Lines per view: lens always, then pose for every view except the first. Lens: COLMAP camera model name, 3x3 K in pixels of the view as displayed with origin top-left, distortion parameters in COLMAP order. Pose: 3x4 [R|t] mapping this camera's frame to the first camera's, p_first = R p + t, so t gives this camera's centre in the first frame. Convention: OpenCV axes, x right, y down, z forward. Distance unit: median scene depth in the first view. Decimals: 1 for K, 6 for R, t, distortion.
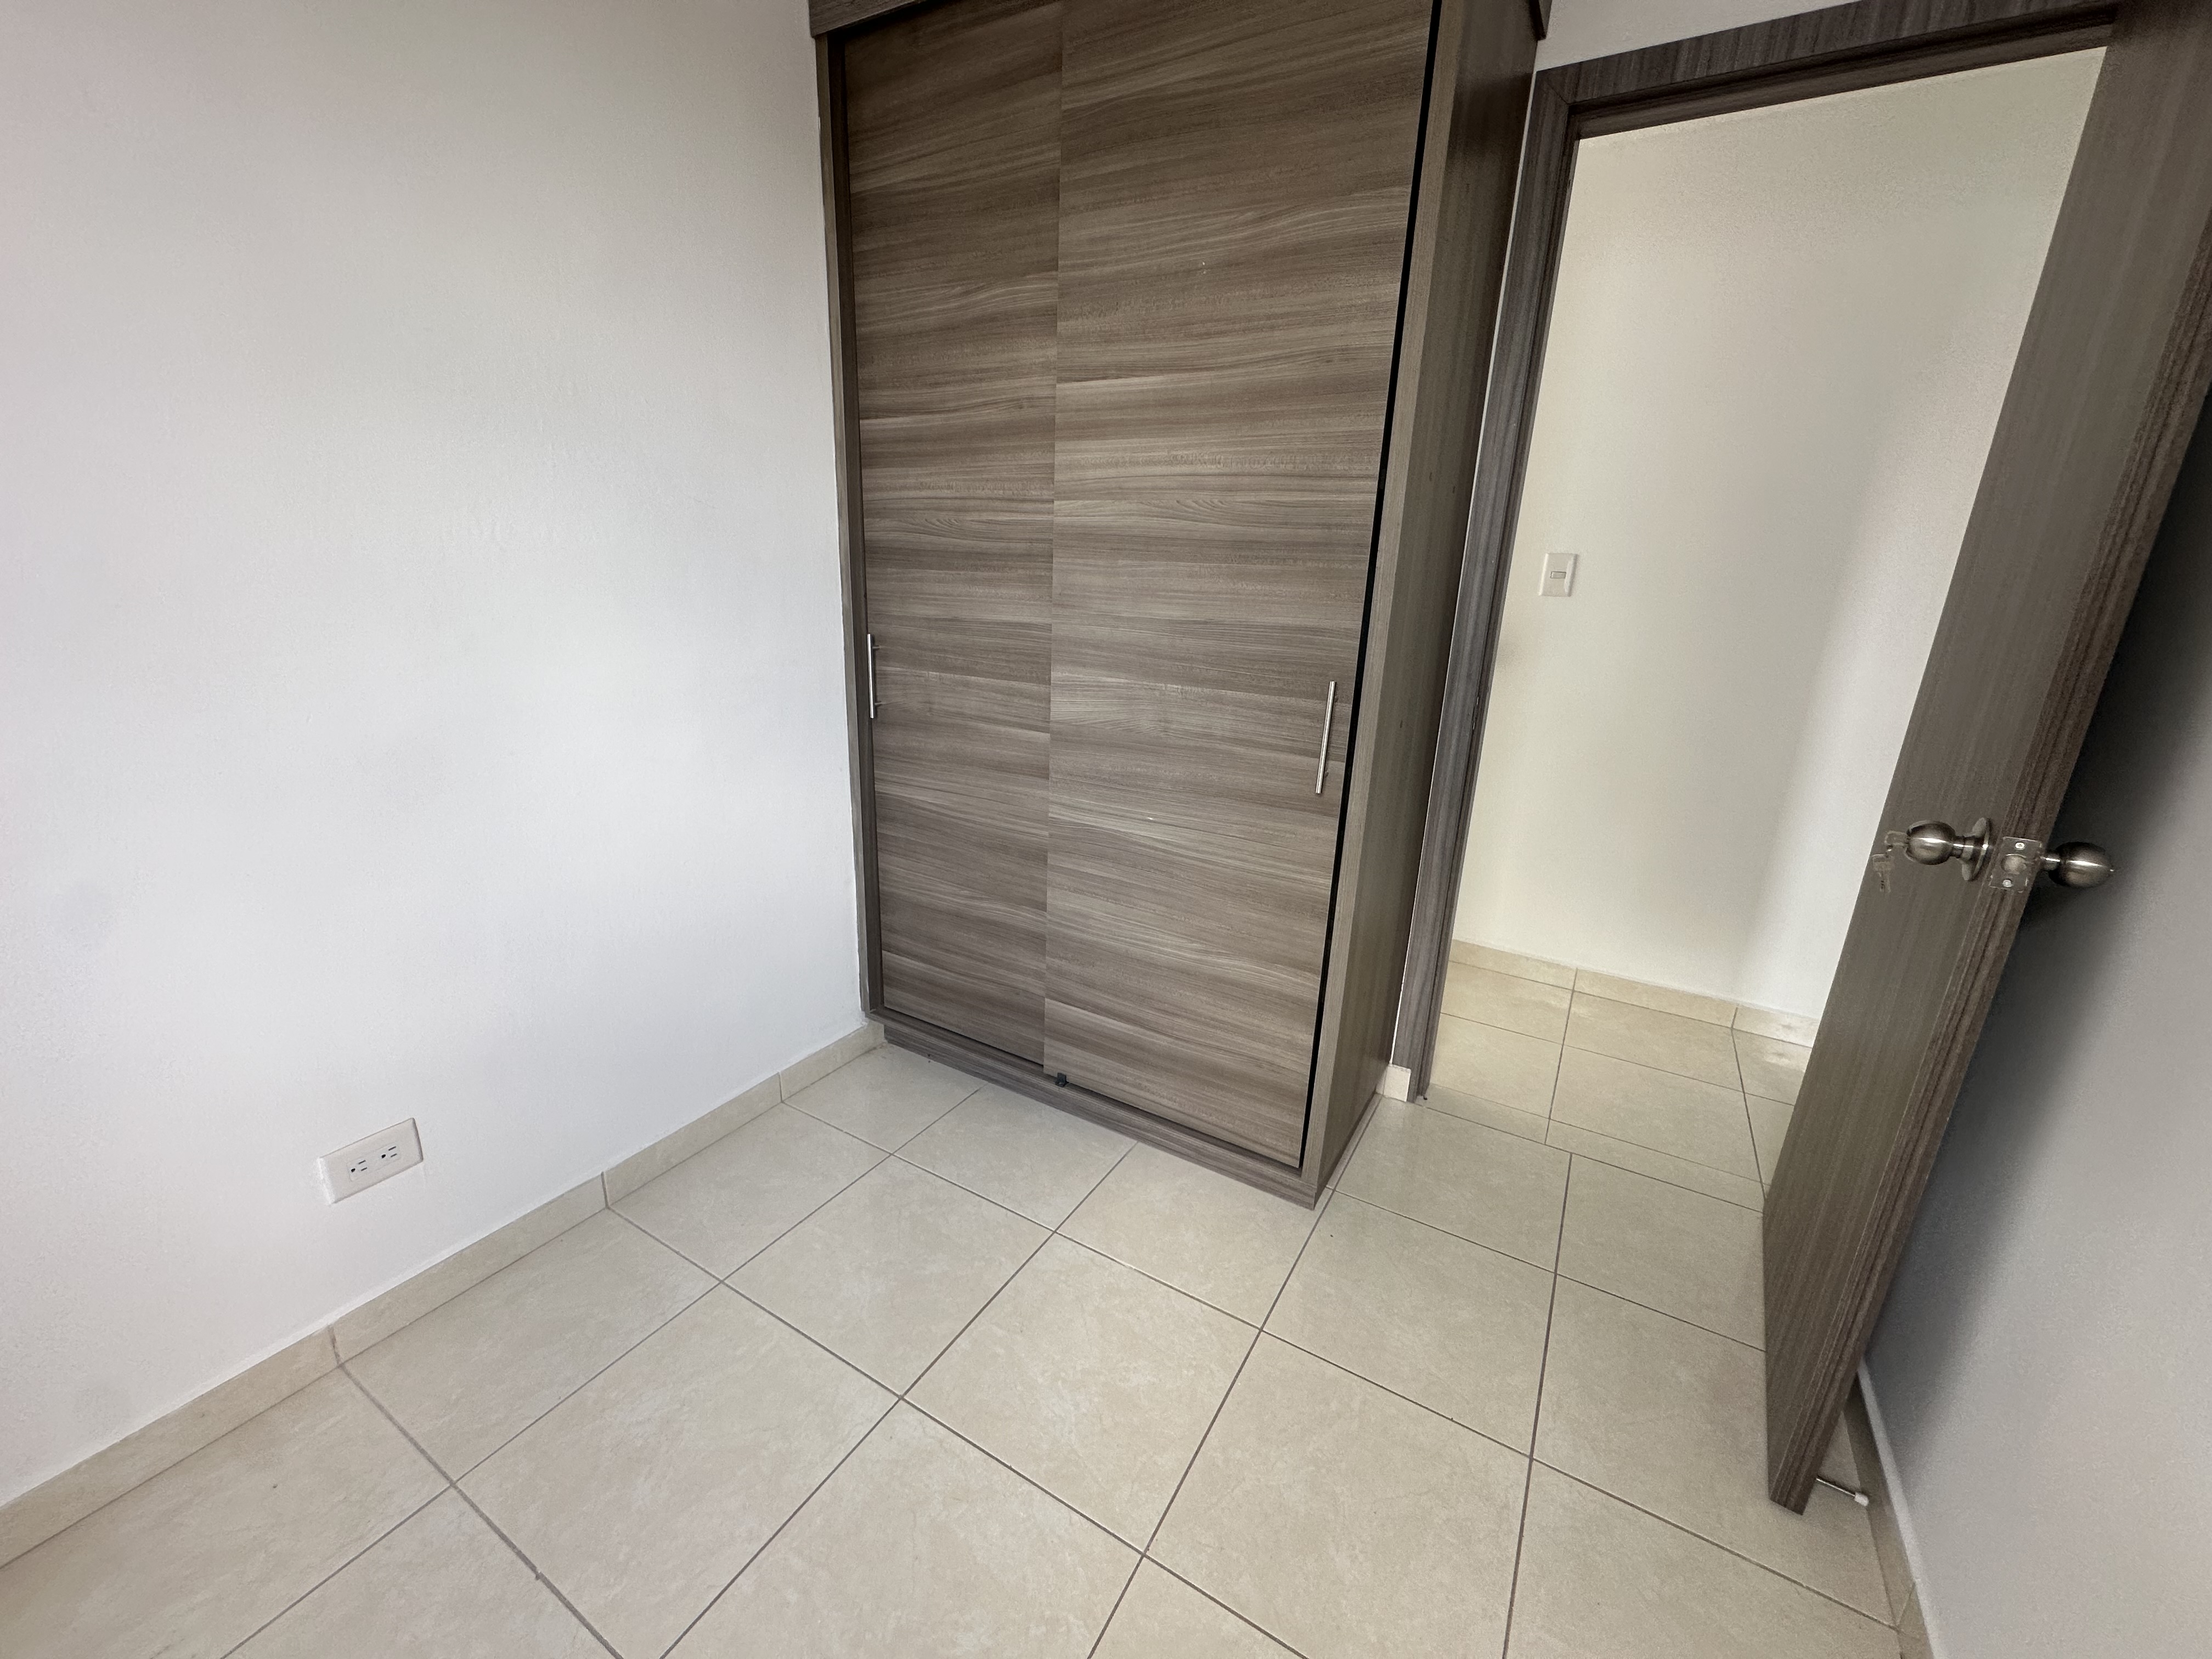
lens RADIAL K [[889.9, 0, 1097.3], [0, 889.9, 822.5], [0, 0, 1]] dist [-0.002511, 0.000419]
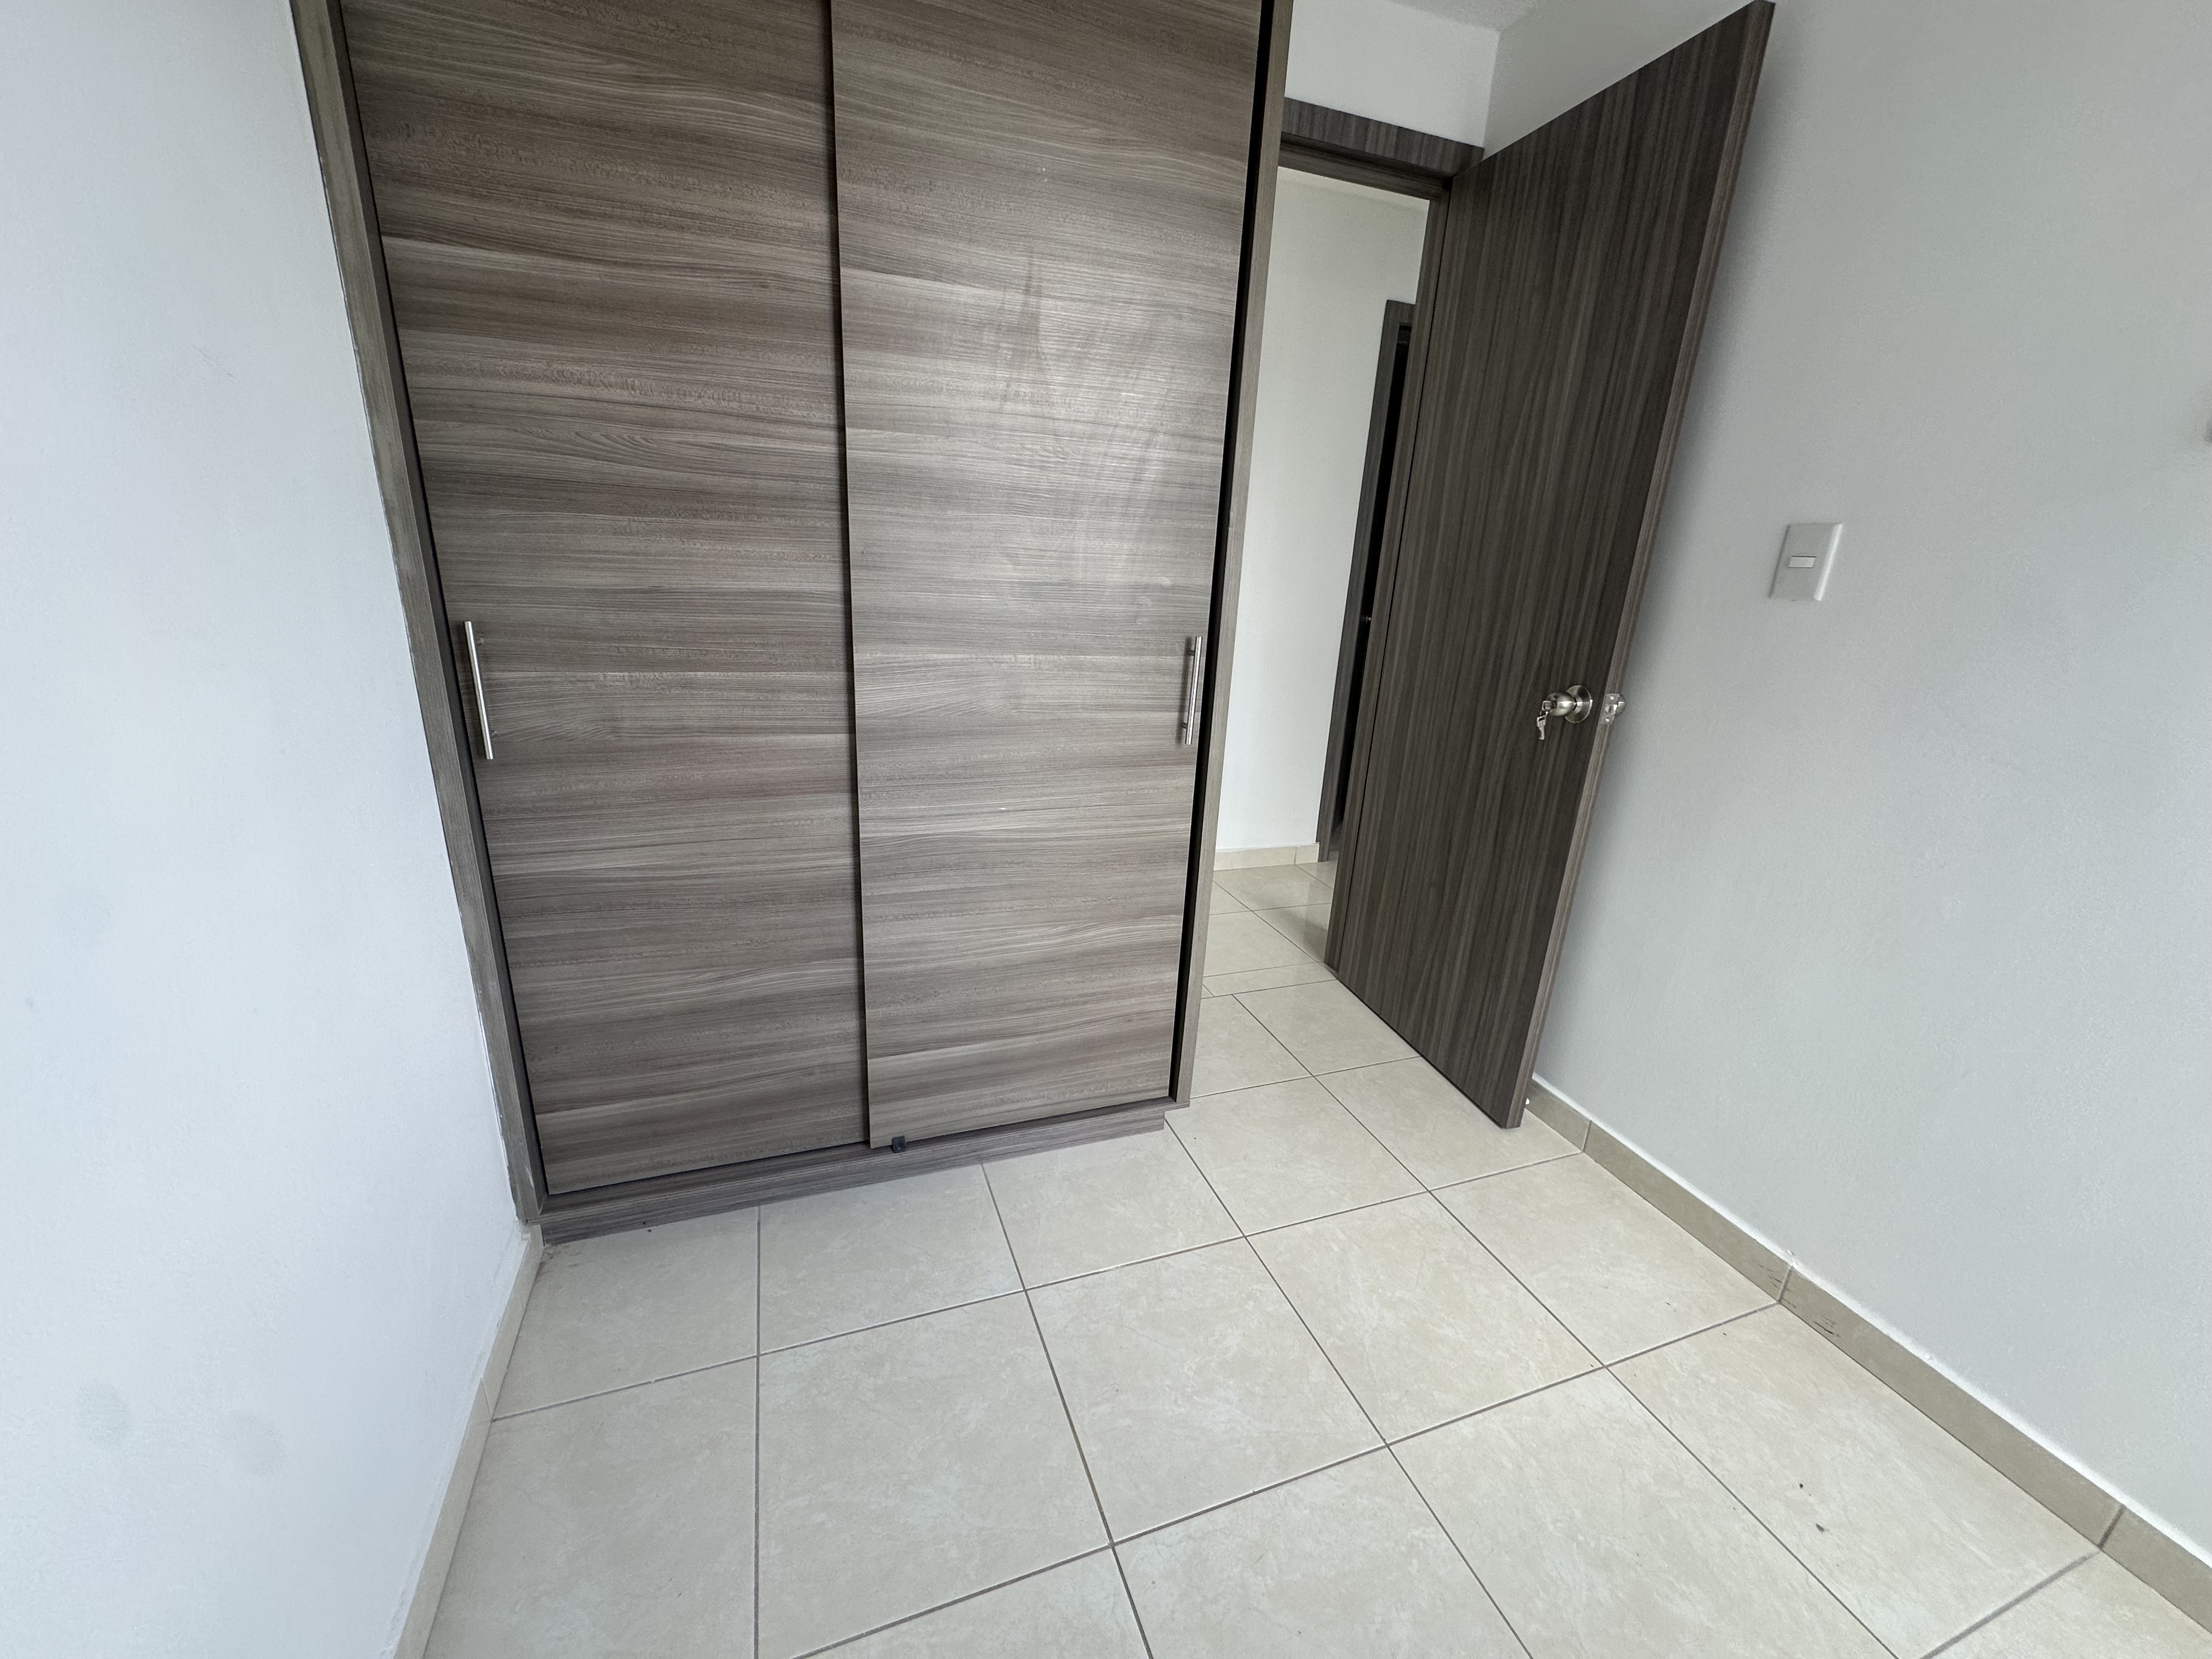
lens RADIAL K [[889.9, 0, 1116.5], [0, 889.9, 823.4], [0, 0, 1]] dist [-0.002511, 0.000419]
pose [[0.624738, -0.238377, 0.743559, -0.493204], [0.187662, 0.970188, 0.153358, -0.097062], [-0.757948, 0.043729, 0.650847, 0.313467]]
